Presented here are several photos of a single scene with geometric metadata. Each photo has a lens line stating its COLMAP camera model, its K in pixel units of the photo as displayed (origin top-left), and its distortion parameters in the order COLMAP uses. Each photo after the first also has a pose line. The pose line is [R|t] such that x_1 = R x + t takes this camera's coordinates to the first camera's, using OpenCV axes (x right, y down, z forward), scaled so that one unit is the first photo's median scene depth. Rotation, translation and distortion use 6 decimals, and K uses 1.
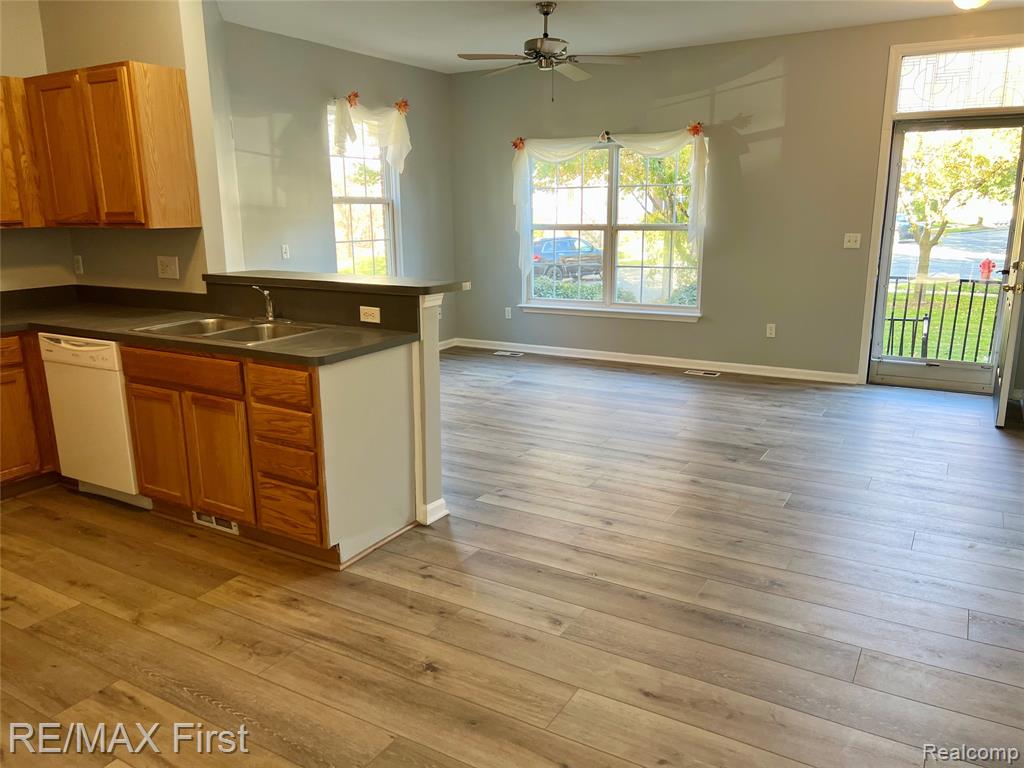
lens RADIAL K [[771.8, 0, 510.8], [0, 771.8, 387.6], [0, 0, 1]] dist [0.001167, -0.010089]
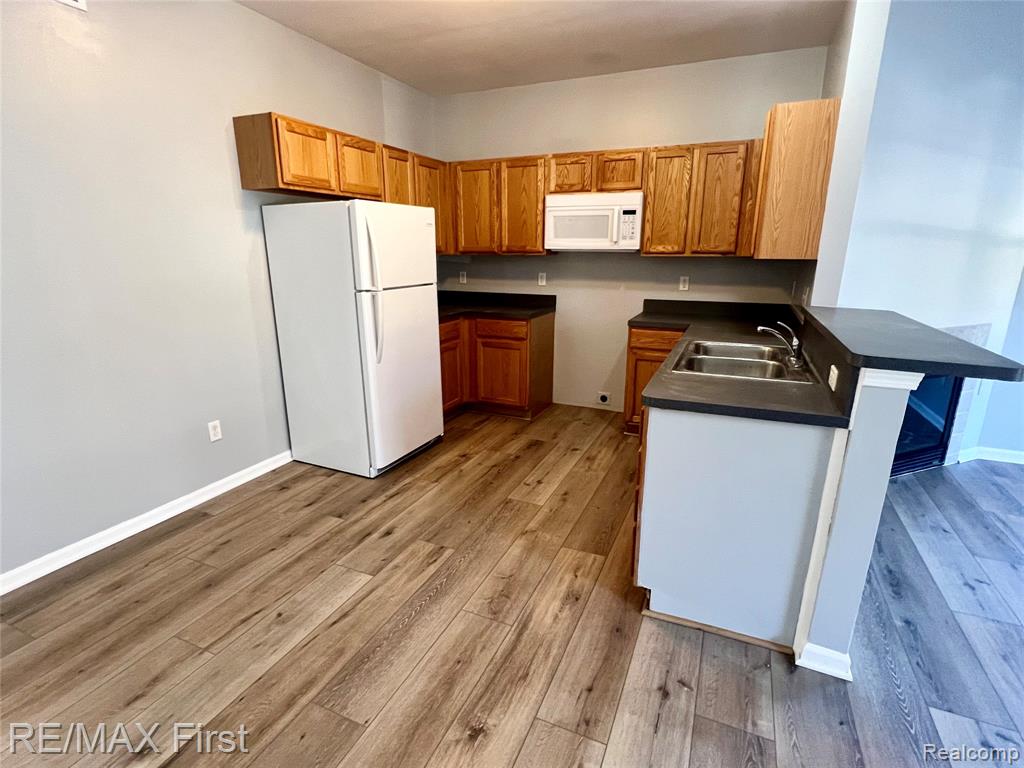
lens RADIAL K [[511.4, 0, 511.7], [0, 511.4, 384.9], [0, 0, 1]] dist [0.000751, -0.000004]
pose [[0.115546, 0.264472, -0.957447, 0.318577], [-0.233798, 0.944063, 0.232560, -0.155742], [0.965395, 0.196978, 0.170915, 0.717073]]
